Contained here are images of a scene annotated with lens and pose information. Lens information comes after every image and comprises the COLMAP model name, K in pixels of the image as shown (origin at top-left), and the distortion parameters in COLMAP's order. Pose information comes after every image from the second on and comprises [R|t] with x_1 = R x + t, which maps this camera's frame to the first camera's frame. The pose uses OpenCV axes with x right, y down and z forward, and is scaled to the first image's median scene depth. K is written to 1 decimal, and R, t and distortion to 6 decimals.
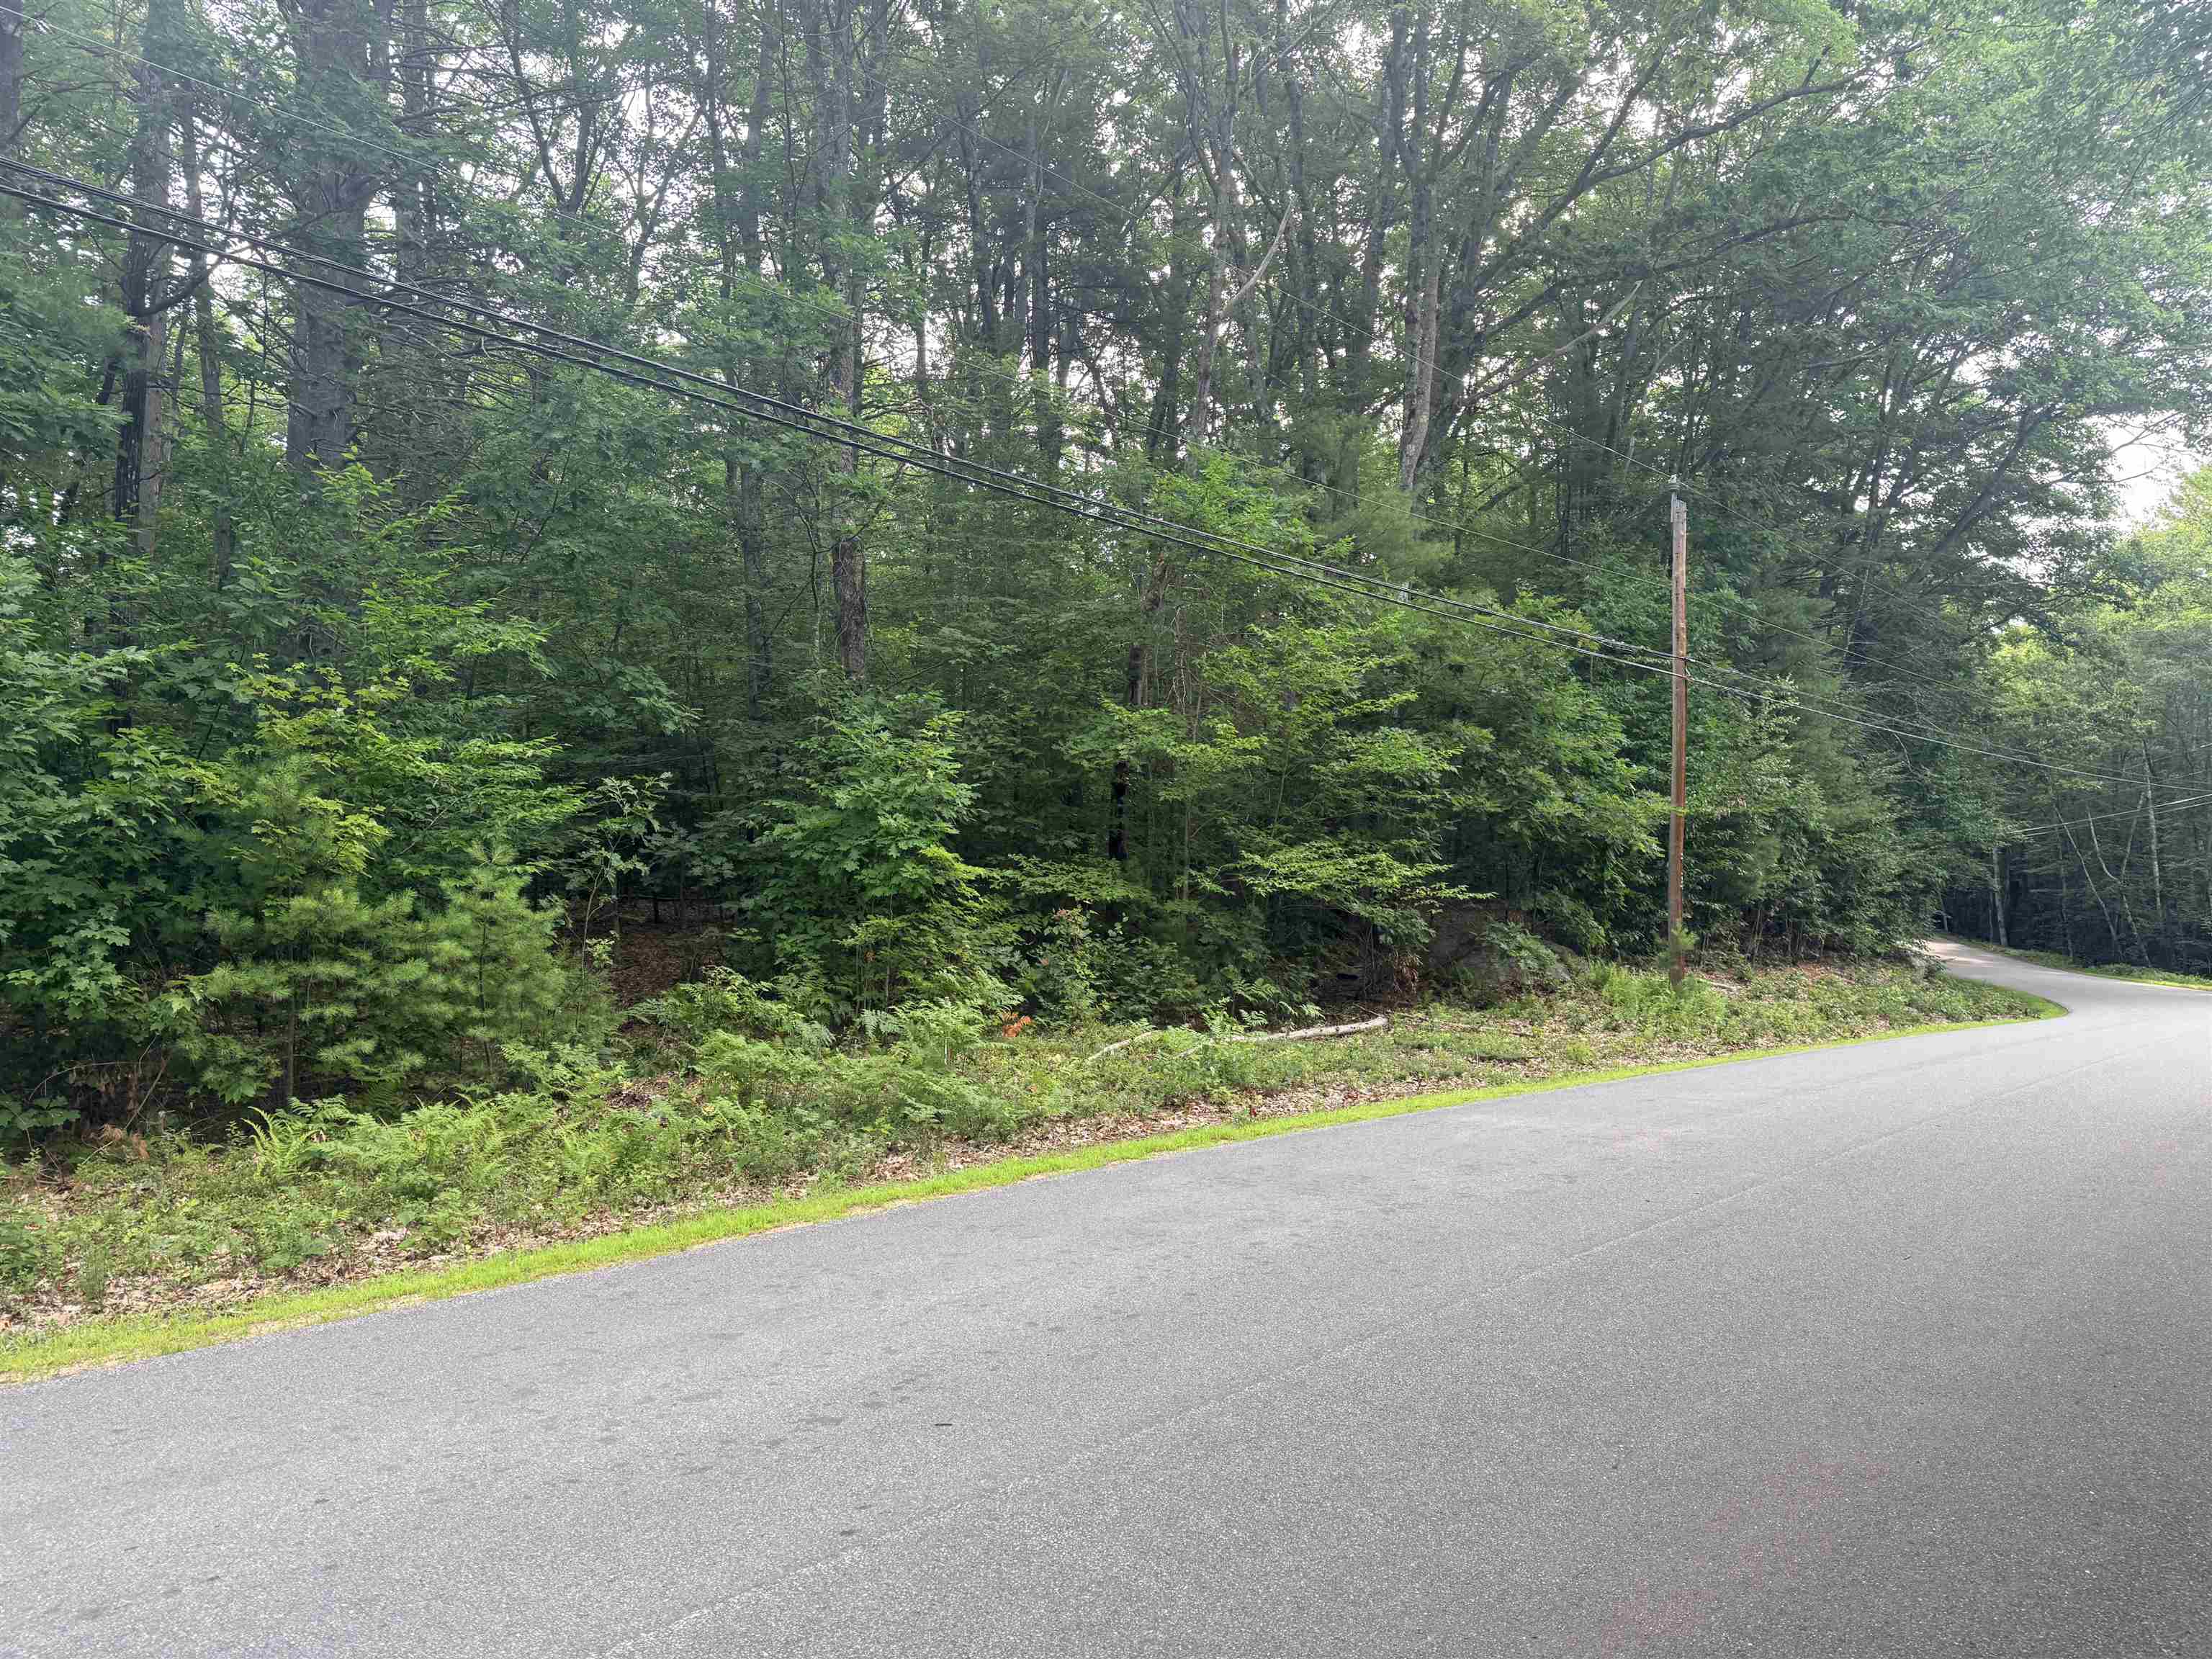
lens RADIAL K [[1540.7, 0, 1106.0], [0, 1540.7, 829.5], [0, 0, 1]] dist [-0.128416, -0.003968]
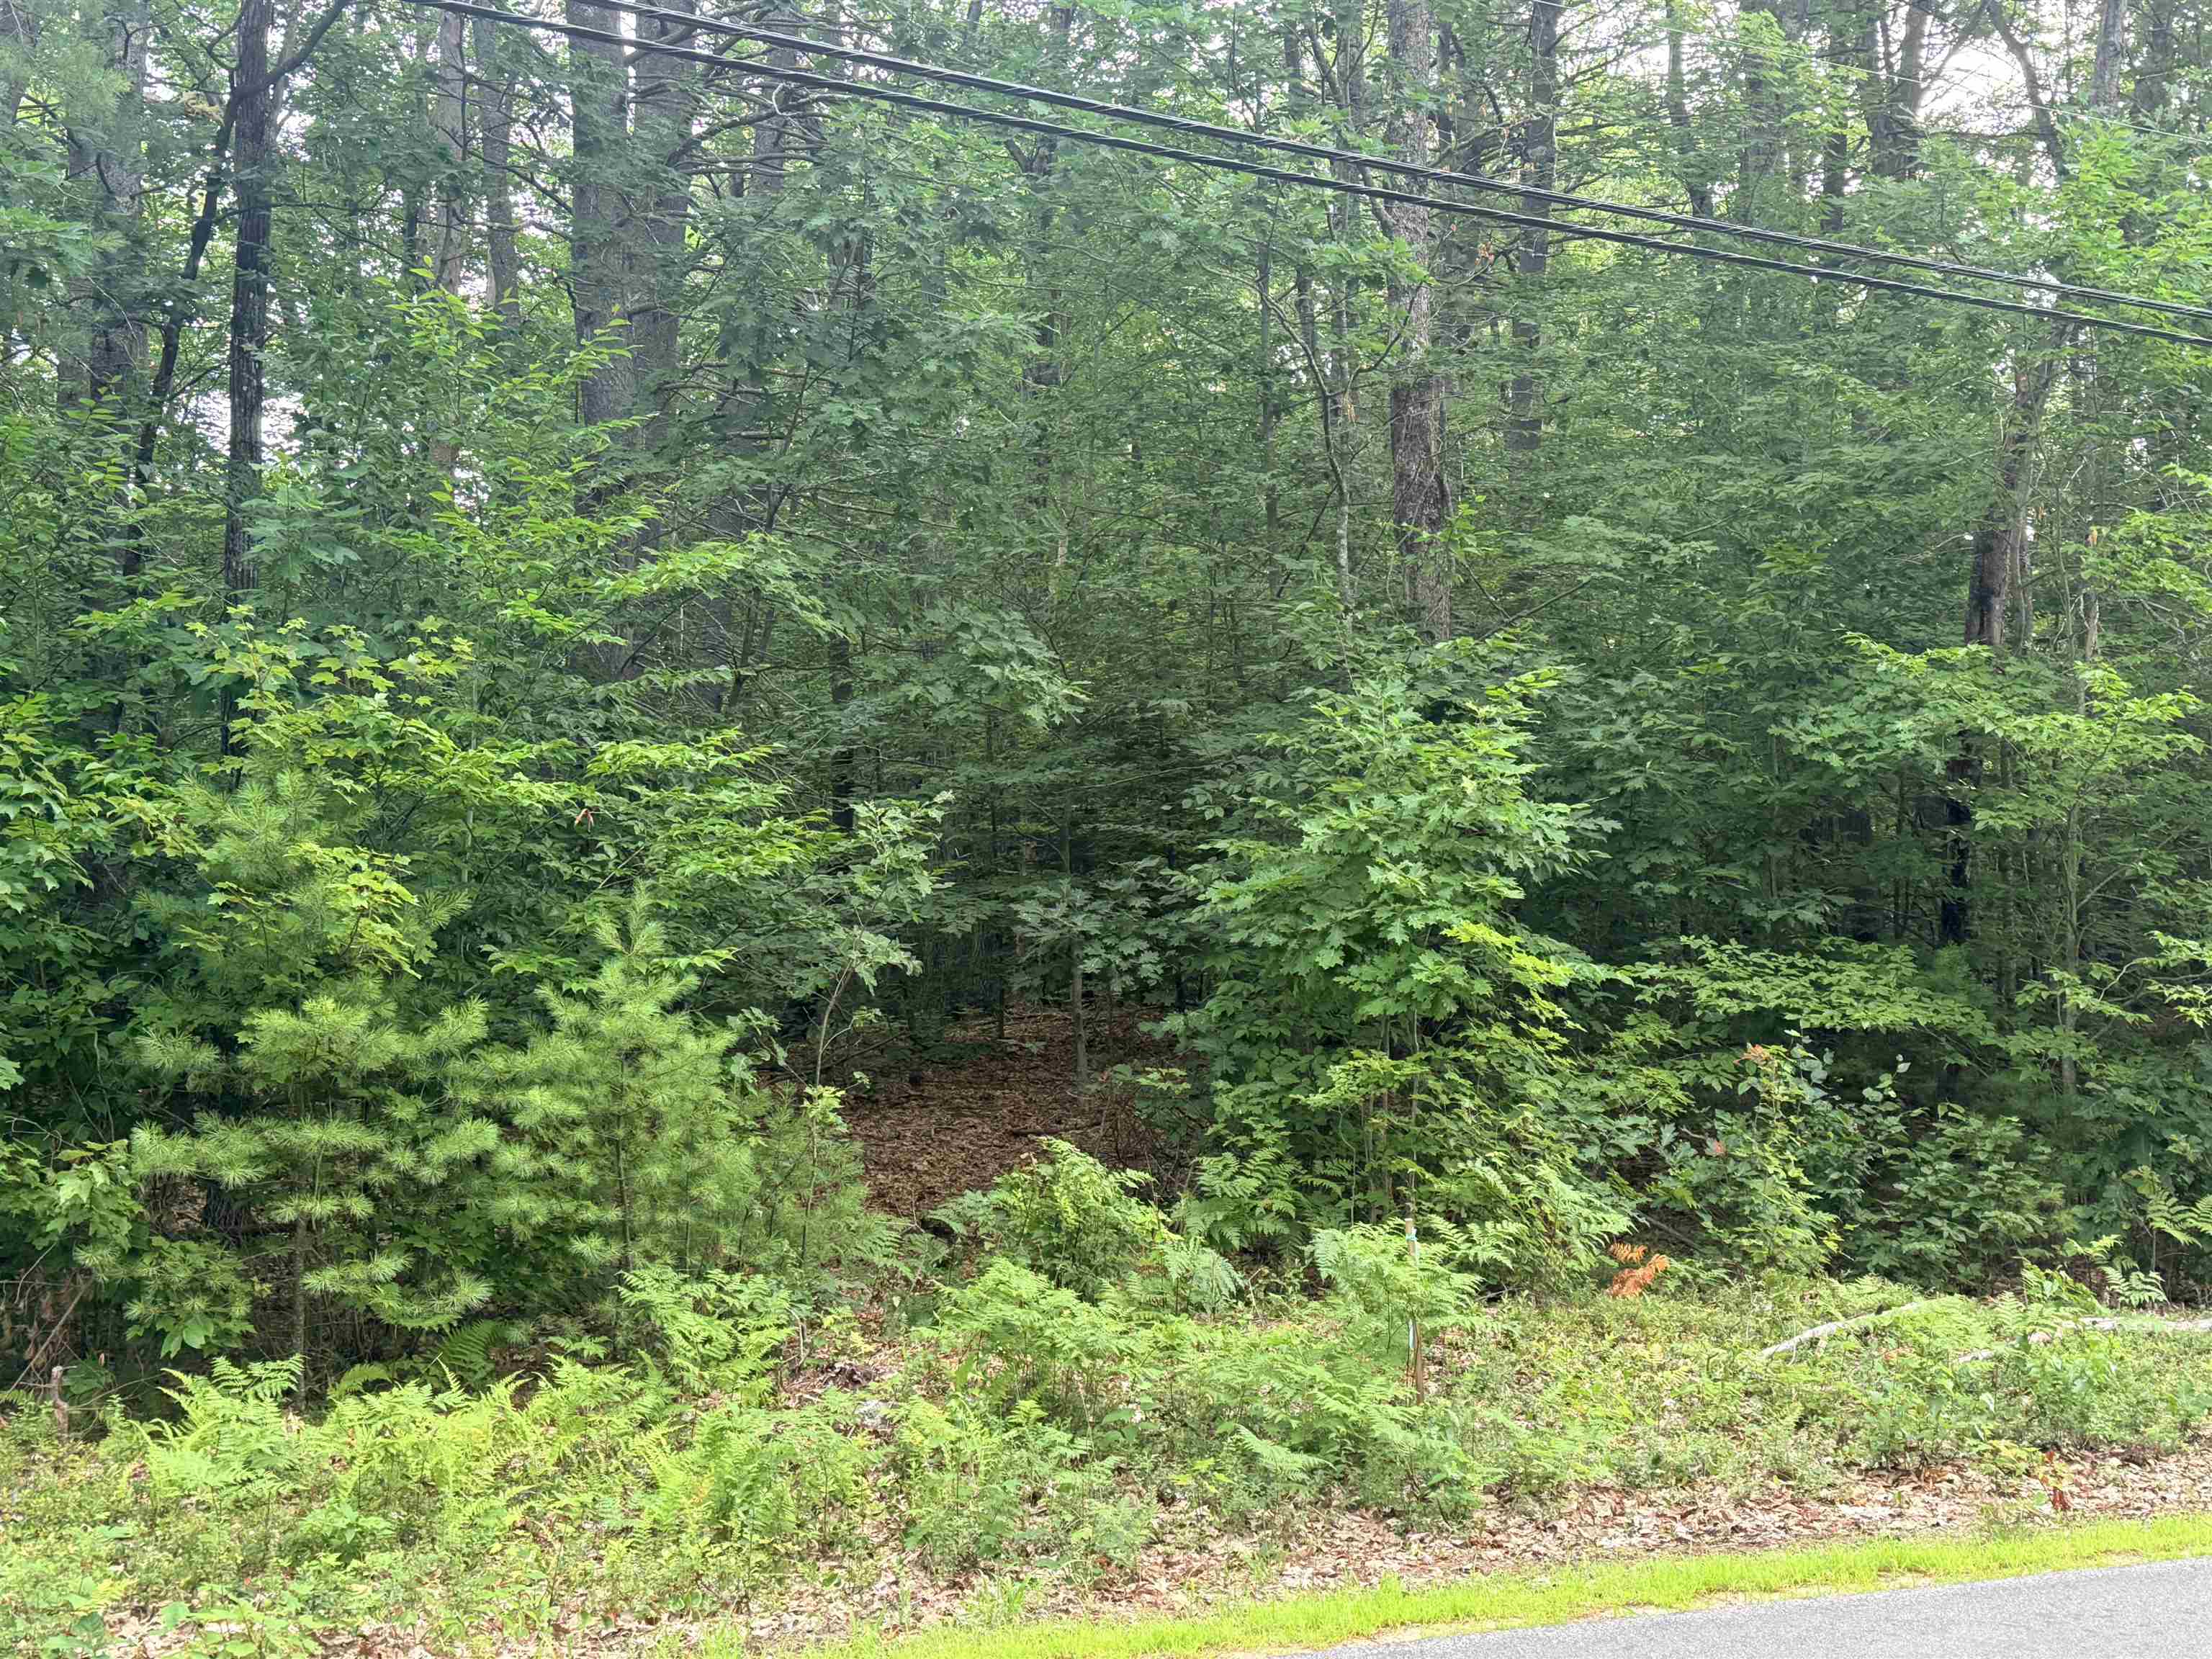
lens RADIAL K [[2421.5, 0, 1106.0], [0, 2421.5, 829.5], [0, 0, 1]] dist [0.071755, -0.214195]
pose [[0.906756, -0.016441, -0.421335, 0.124729], [0.005892, 0.999636, -0.026326, 0.000138], [0.421615, 0.021389, 0.906523, 0.186009]]
